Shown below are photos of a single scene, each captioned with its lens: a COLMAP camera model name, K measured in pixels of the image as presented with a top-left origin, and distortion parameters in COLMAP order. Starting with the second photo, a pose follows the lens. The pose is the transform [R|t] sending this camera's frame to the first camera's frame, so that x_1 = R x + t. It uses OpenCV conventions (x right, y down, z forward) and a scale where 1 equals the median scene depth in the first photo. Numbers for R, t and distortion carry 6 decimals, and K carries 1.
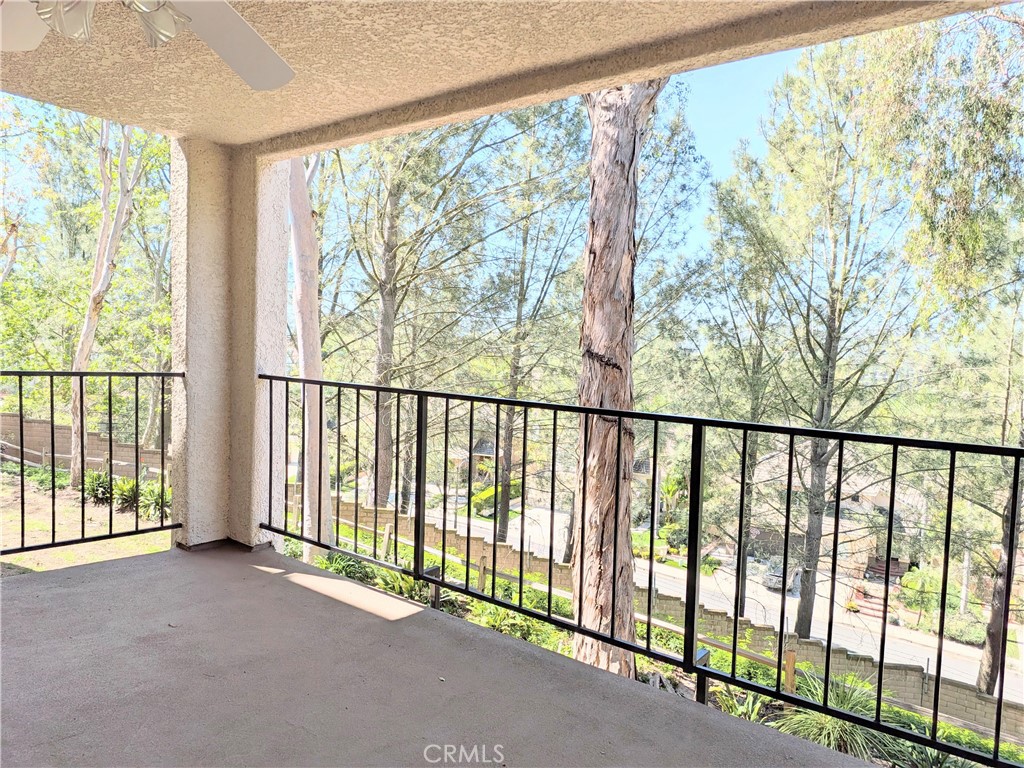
lens RADIAL K [[737.5, 0, 508.8], [0, 737.5, 383.9], [0, 0, 1]] dist [0.028938, -0.046232]
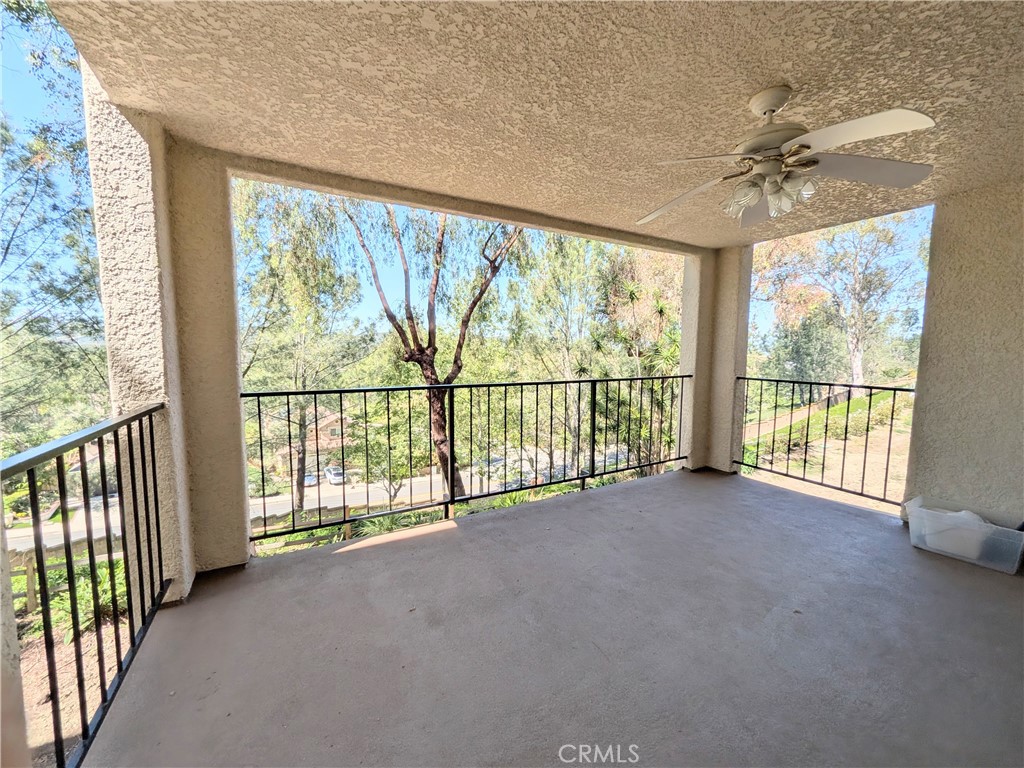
lens RADIAL K [[408.4, 0, 505.6], [0, 408.4, 385.0], [0, 0, 1]] dist [-0.001410, 0.000109]
pose [[0.373729, -0.118714, 0.919910, -0.792284], [0.055251, 0.992864, 0.105682, -0.069854], [-0.925891, 0.011330, 0.377621, 0.515947]]
